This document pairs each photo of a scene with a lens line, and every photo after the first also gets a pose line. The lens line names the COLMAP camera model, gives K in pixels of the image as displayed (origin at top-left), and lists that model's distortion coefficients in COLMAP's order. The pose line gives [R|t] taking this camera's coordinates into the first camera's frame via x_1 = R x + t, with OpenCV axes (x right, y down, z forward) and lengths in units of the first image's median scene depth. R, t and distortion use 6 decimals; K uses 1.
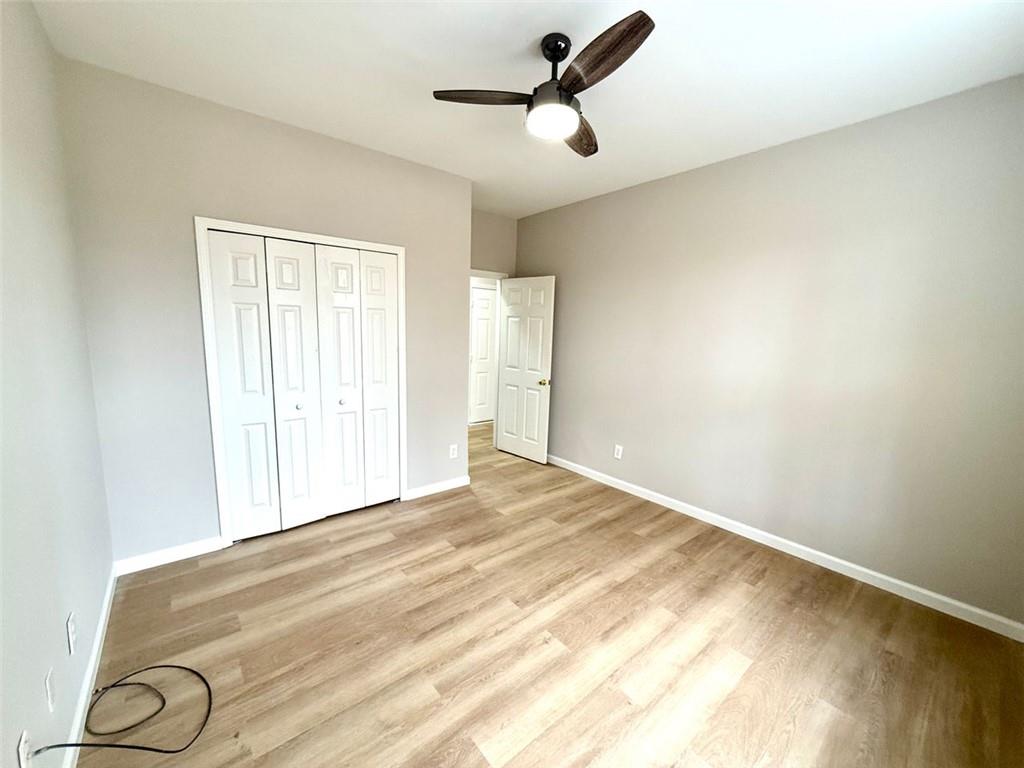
lens RADIAL K [[408.8, 0, 509.2], [0, 408.8, 384.3], [0, 0, 1]] dist [-0.000609, 0.000488]
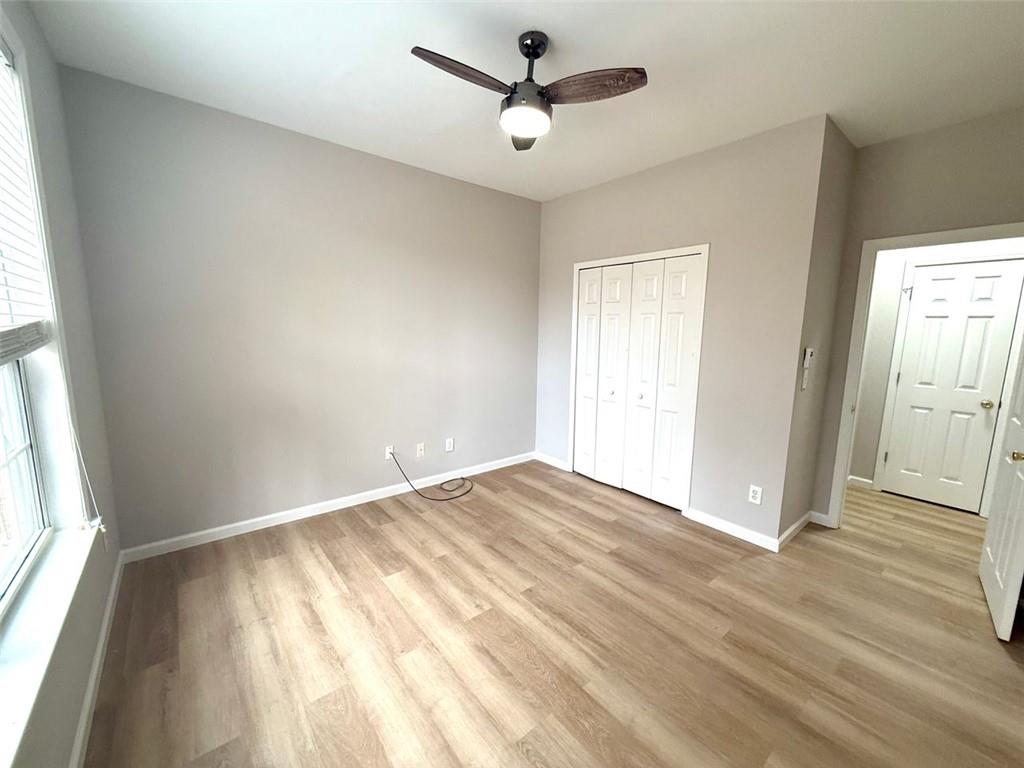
lens RADIAL K [[408.8, 0, 509.2], [0, 408.8, 384.3], [0, 0, 1]] dist [-0.000609, 0.000488]
pose [[-0.003470, 0.115748, -0.993273, 0.903472], [-0.156012, 0.981053, 0.114869, -0.073915], [0.987749, 0.155361, 0.014654, 0.795505]]
